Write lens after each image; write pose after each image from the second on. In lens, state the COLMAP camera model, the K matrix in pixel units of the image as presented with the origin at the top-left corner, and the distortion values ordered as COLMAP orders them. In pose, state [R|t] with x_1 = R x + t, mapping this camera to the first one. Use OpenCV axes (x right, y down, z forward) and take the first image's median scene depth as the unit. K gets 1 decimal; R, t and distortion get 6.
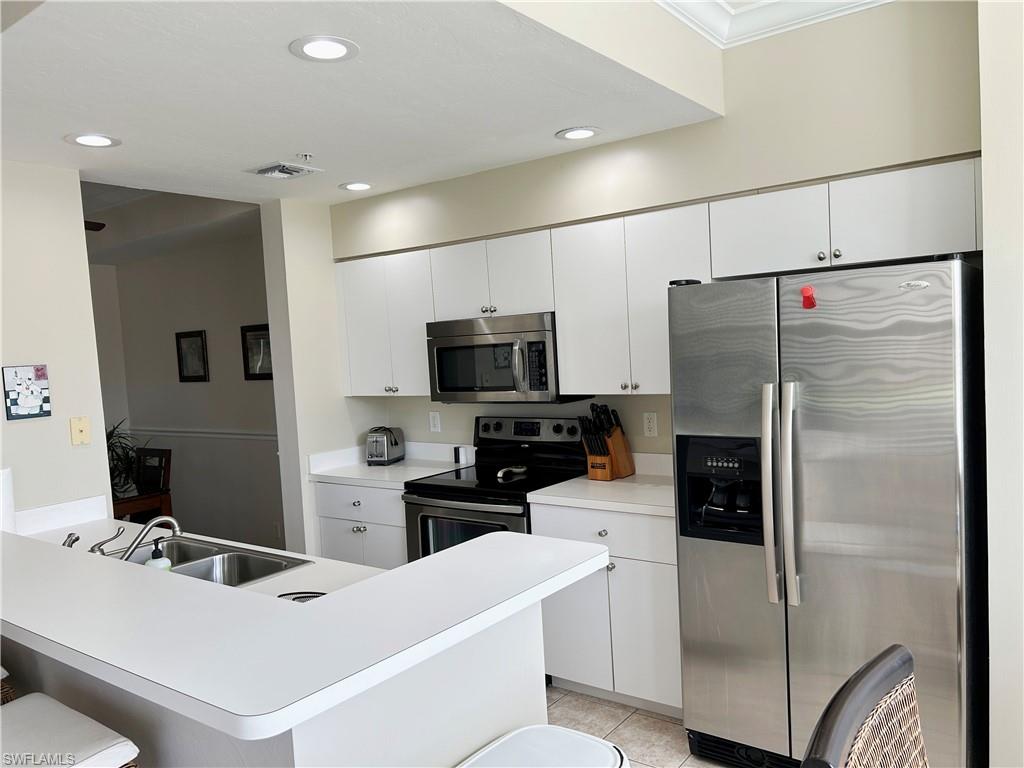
lens RADIAL K [[779.3, 0, 511.9], [0, 779.3, 388.7], [0, 0, 1]] dist [0.008622, 0.000713]
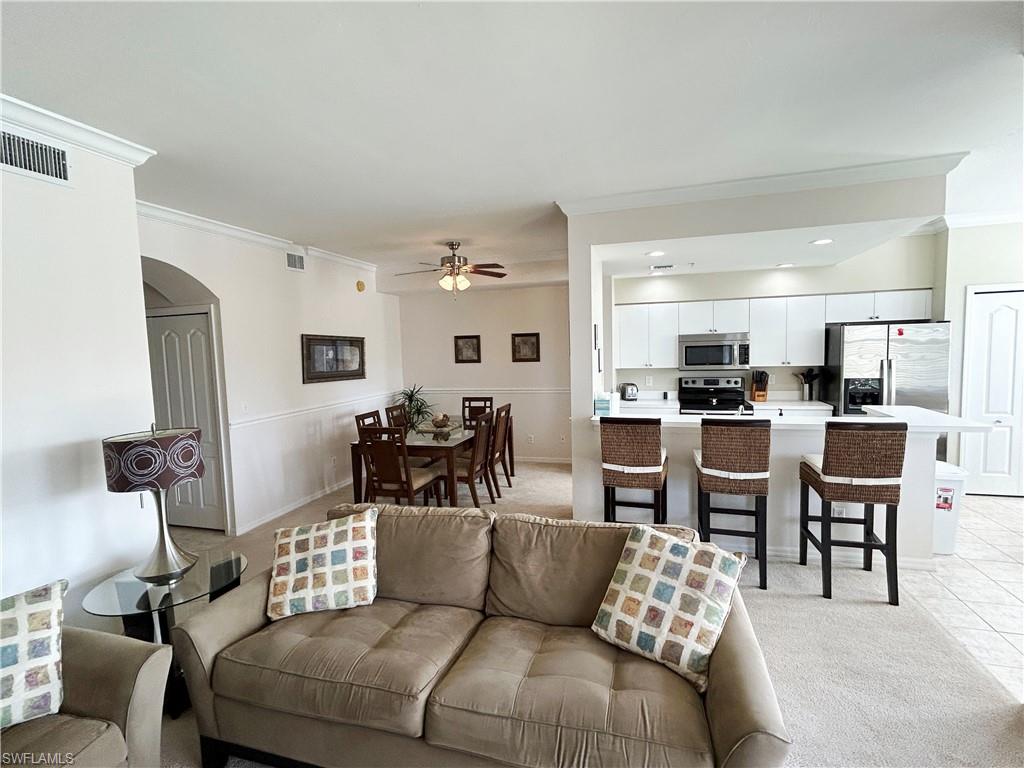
lens RADIAL K [[475.3, 0, 513.2], [0, 475.3, 381.7], [0, 0, 1]] dist [-0.002421, -0.000129]
pose [[0.937653, 0.007888, 0.347485, -1.040964], [-0.006453, 0.999965, -0.005287, 0.061086], [-0.347514, 0.002715, 0.937671, -0.132335]]
